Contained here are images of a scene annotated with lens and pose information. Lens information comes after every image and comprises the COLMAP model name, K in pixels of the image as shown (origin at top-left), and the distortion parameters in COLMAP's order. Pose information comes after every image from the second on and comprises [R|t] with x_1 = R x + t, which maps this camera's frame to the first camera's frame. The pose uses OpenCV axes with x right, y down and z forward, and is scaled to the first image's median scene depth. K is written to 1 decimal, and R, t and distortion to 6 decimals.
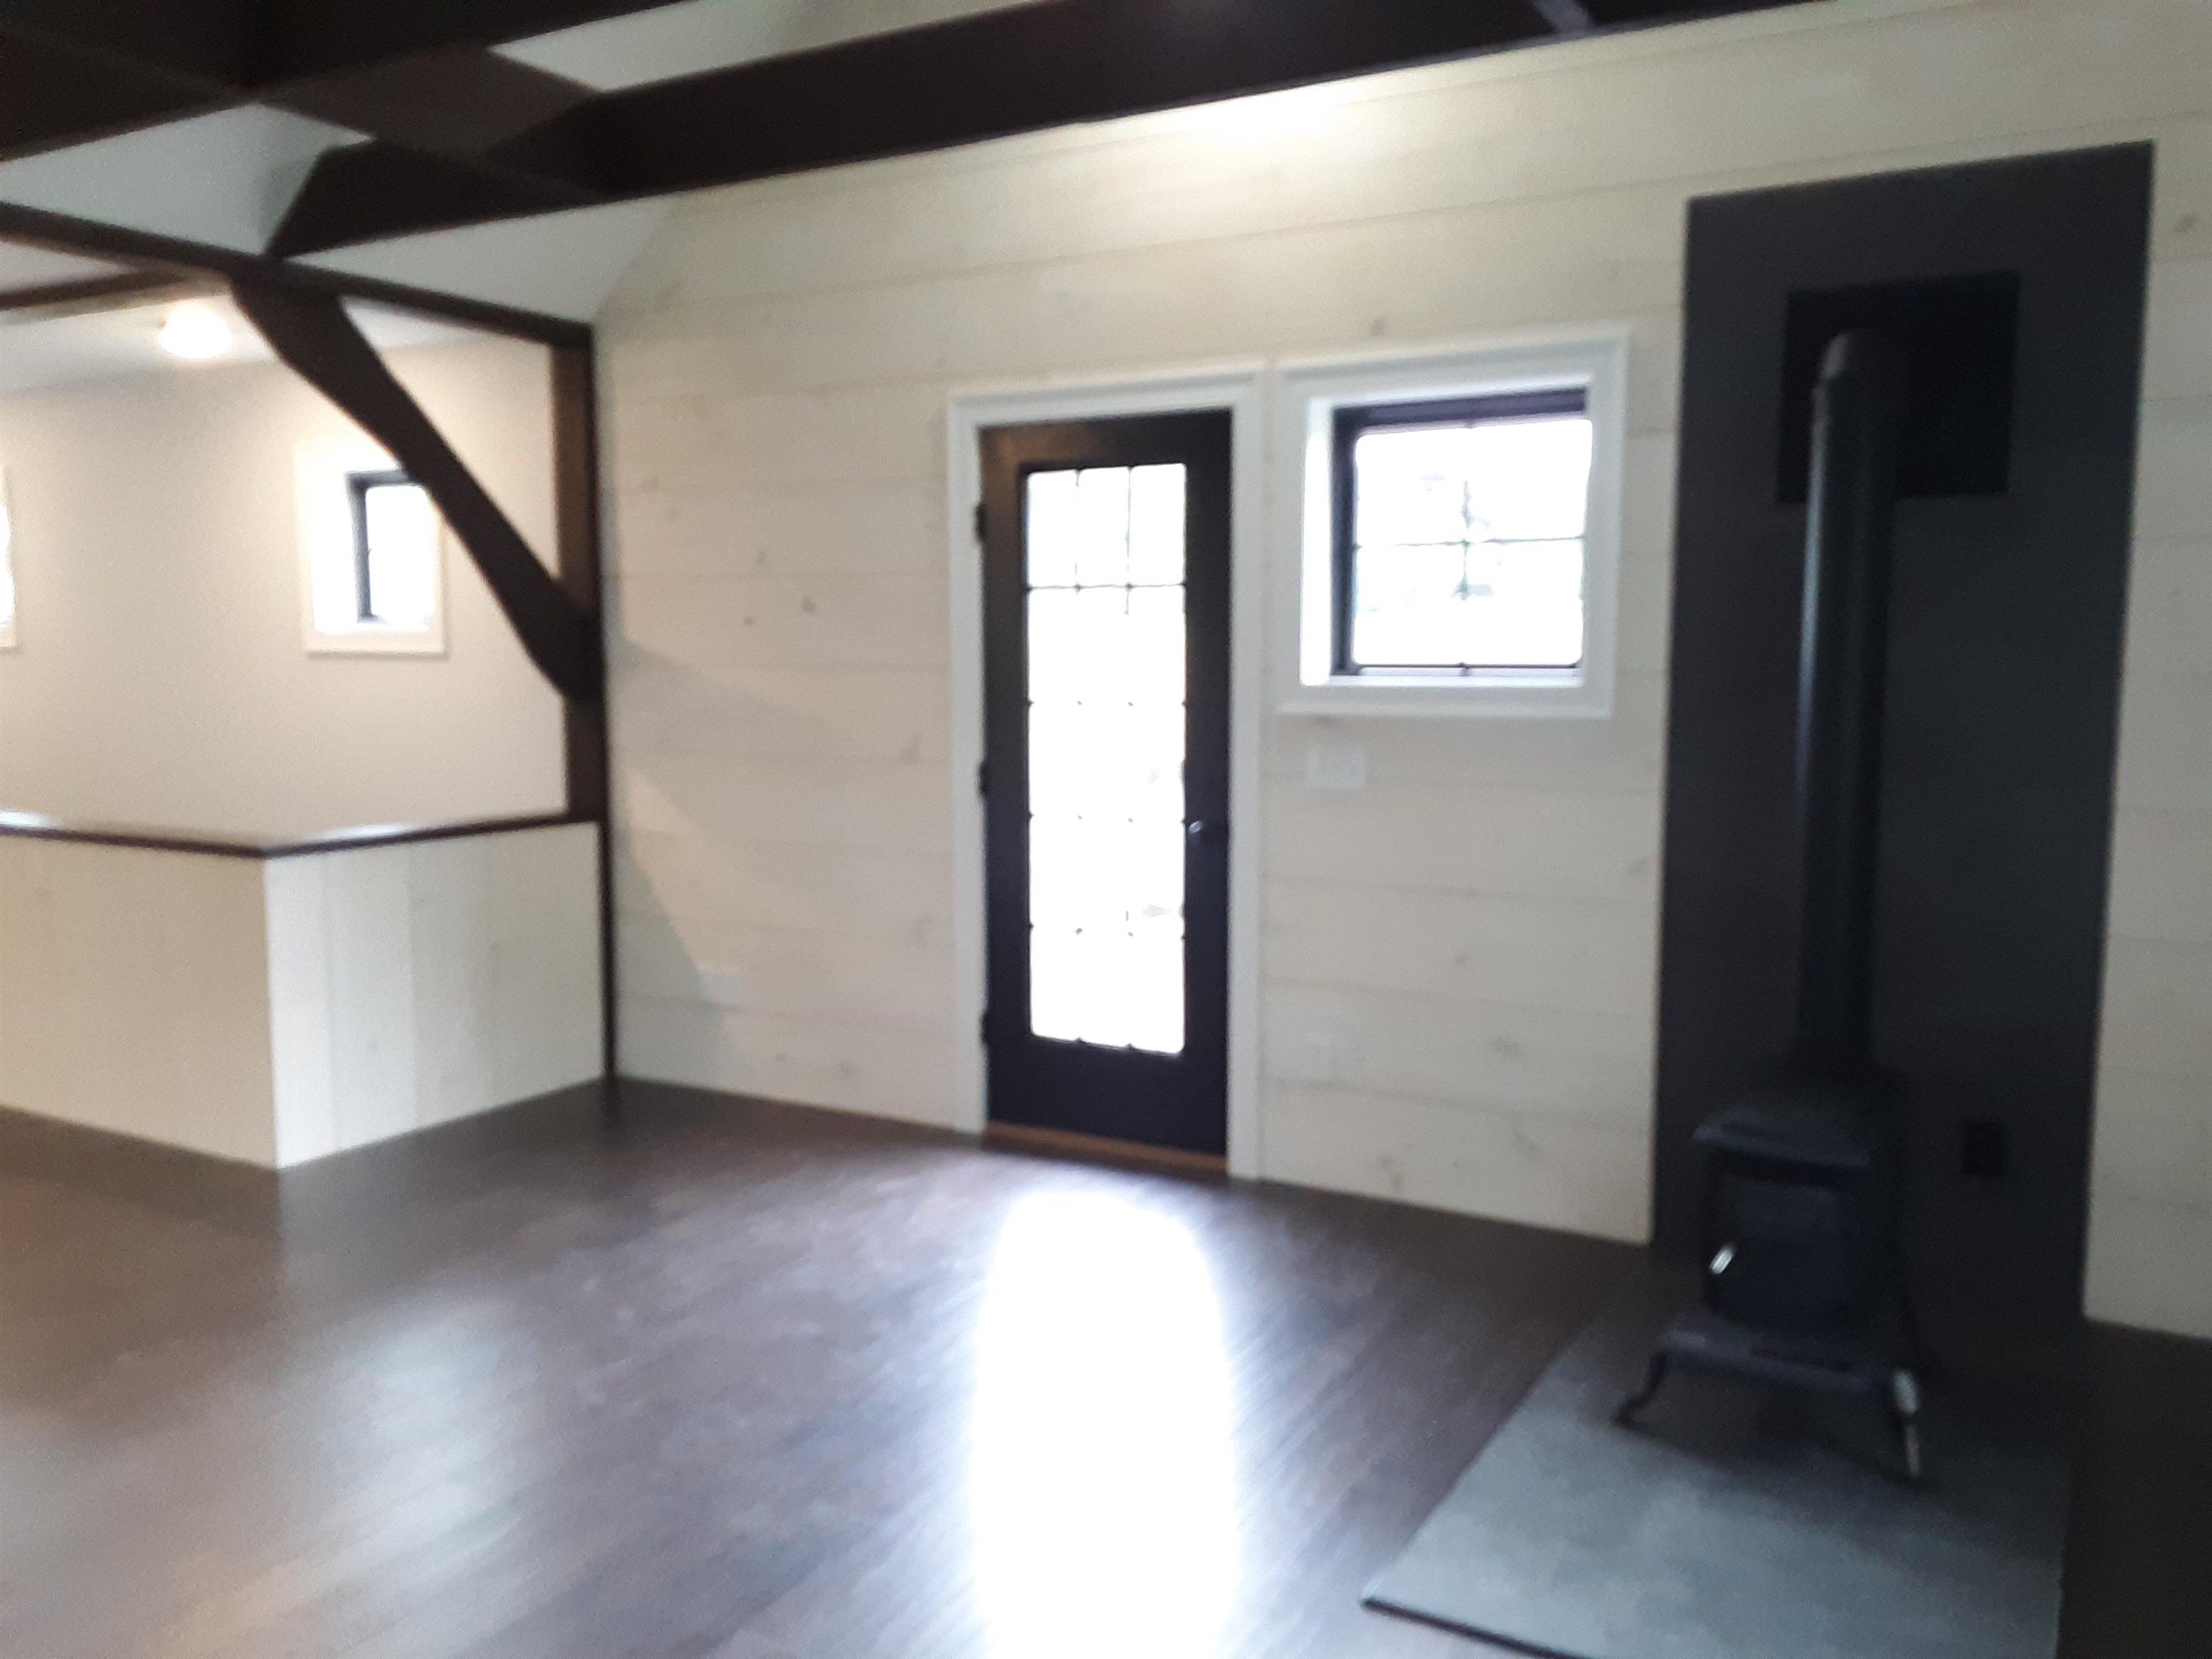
lens RADIAL K [[1770.7, 0, 1102.5], [0, 1770.7, 828.3], [0, 0, 1]] dist [0.016311, -0.021380]
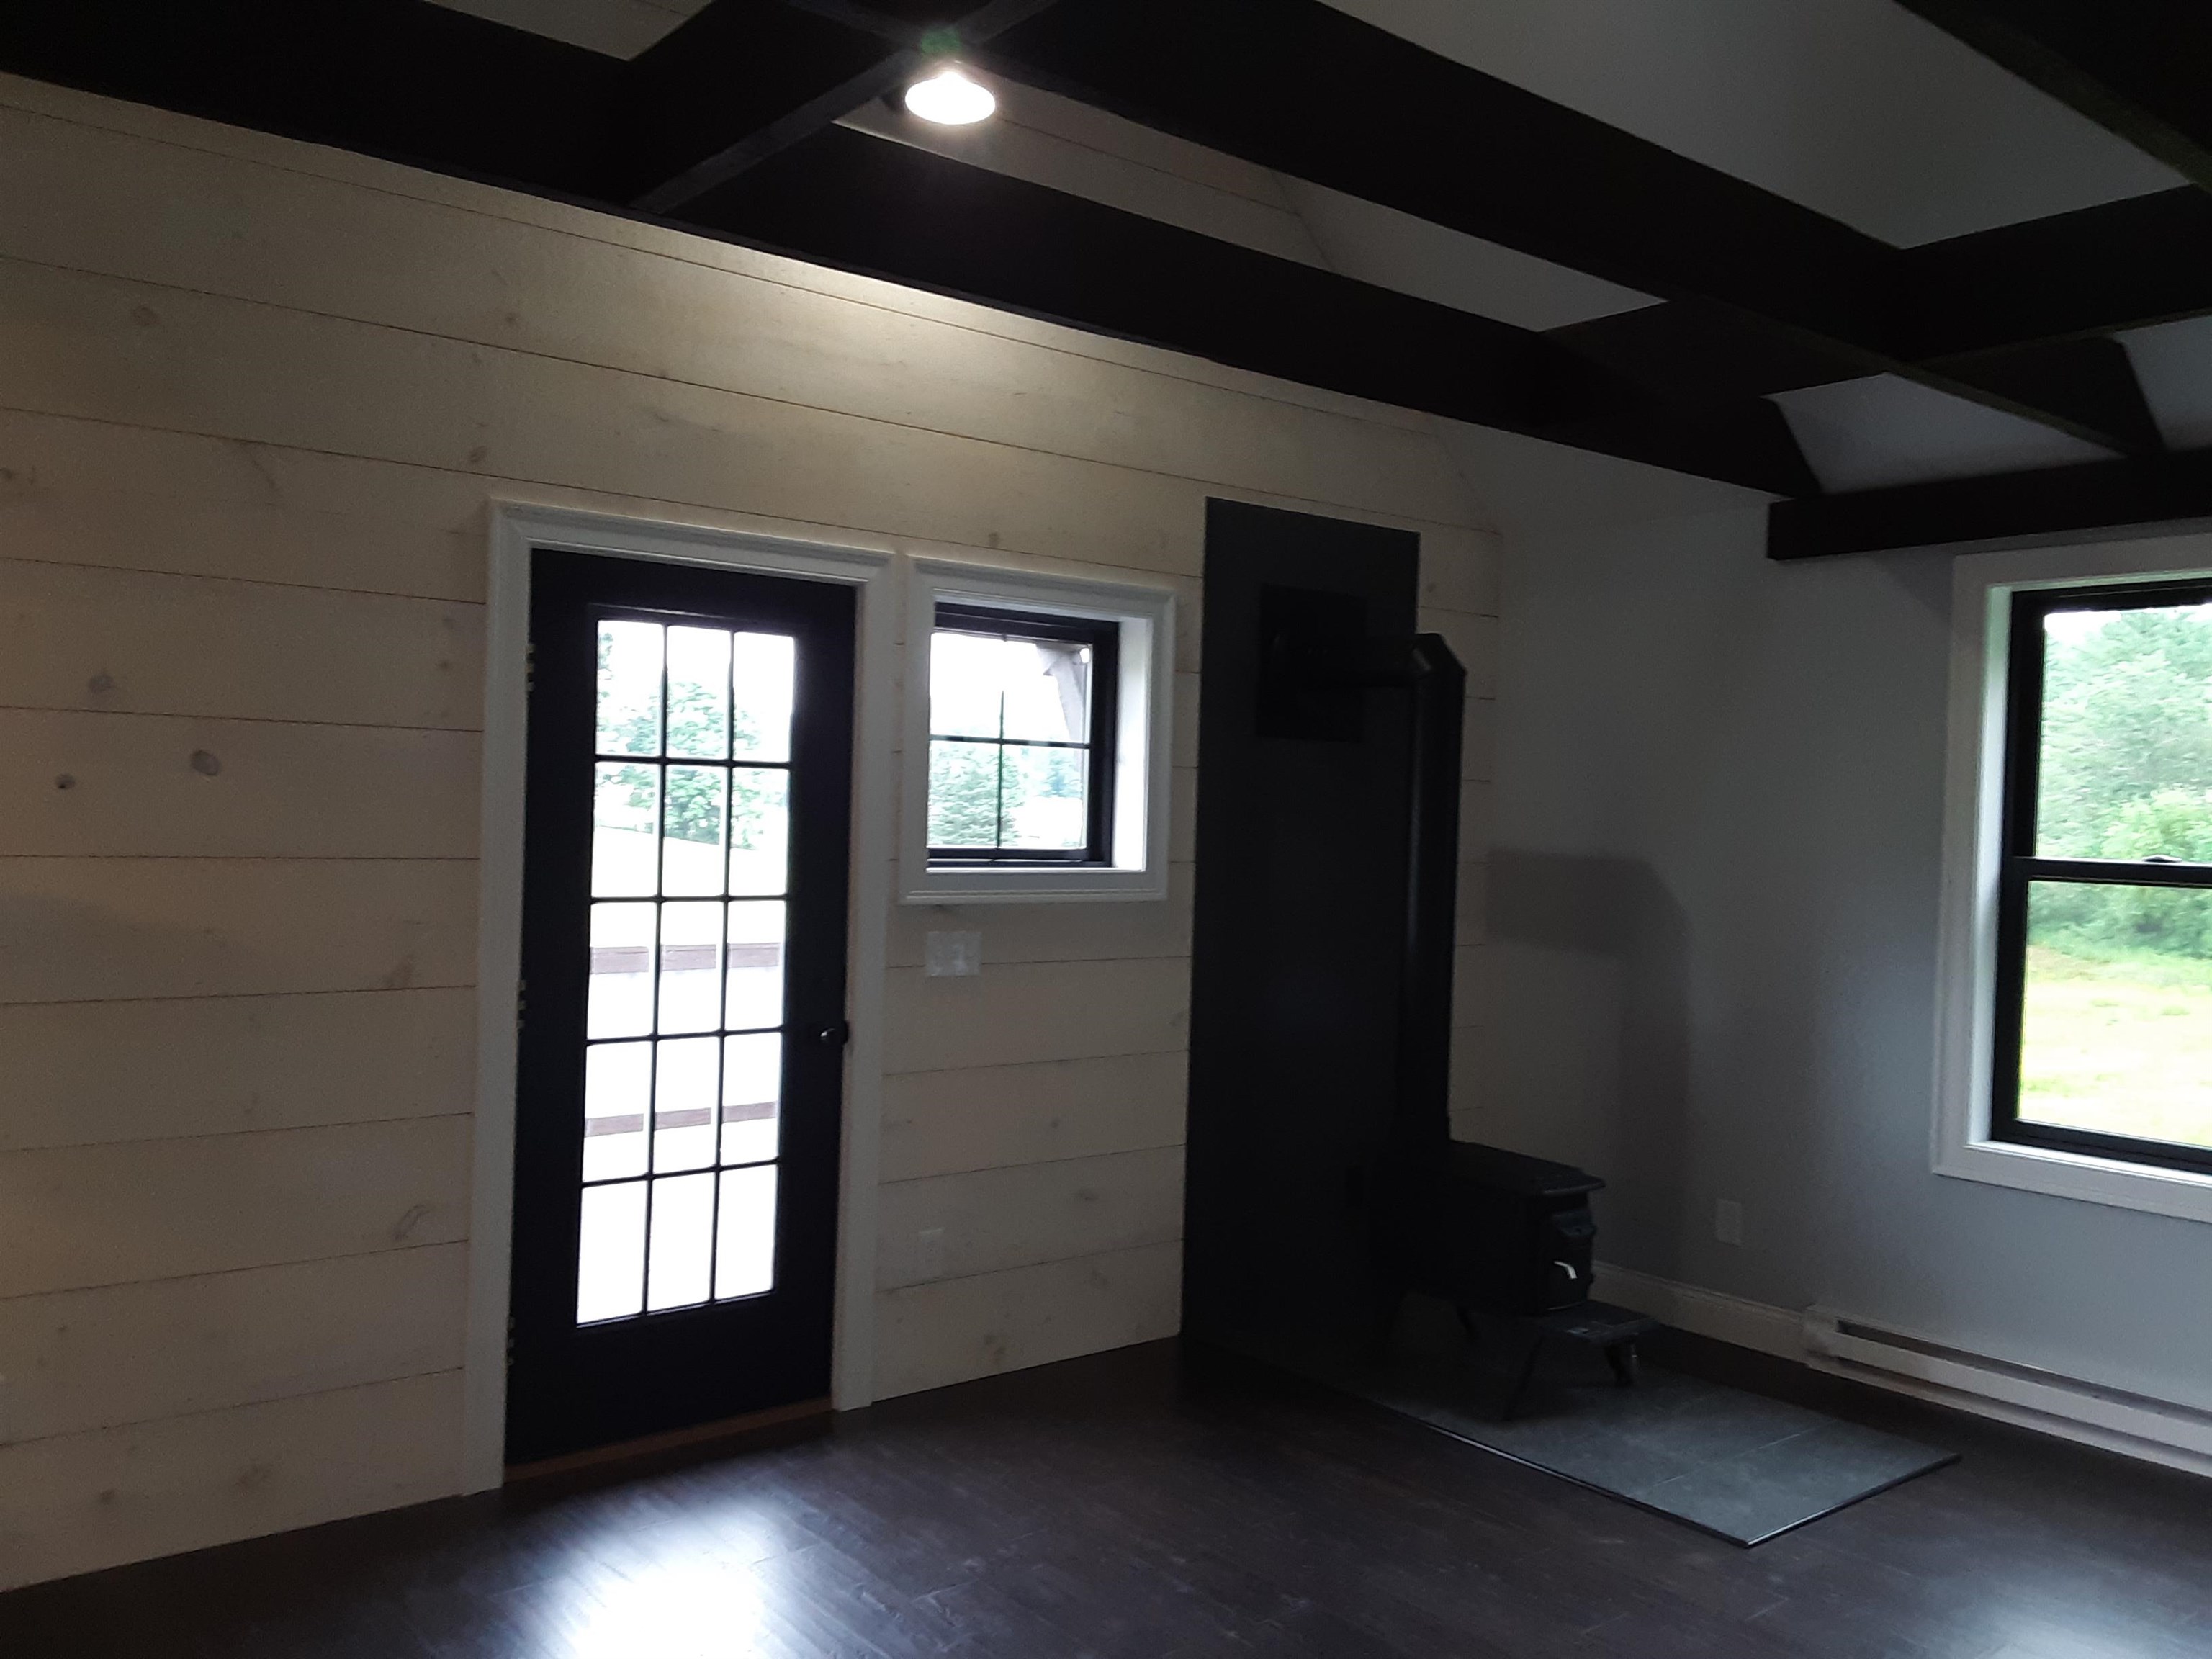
lens RADIAL K [[1770.7, 0, 1105.3], [0, 1770.7, 817.2], [0, 0, 1]] dist [0.016311, -0.021380]
pose [[0.348656, 0.013796, 0.937149, -0.768256], [0.076324, 0.996153, -0.043060, -0.061375], [-0.934138, 0.086540, 0.346261, 0.548029]]
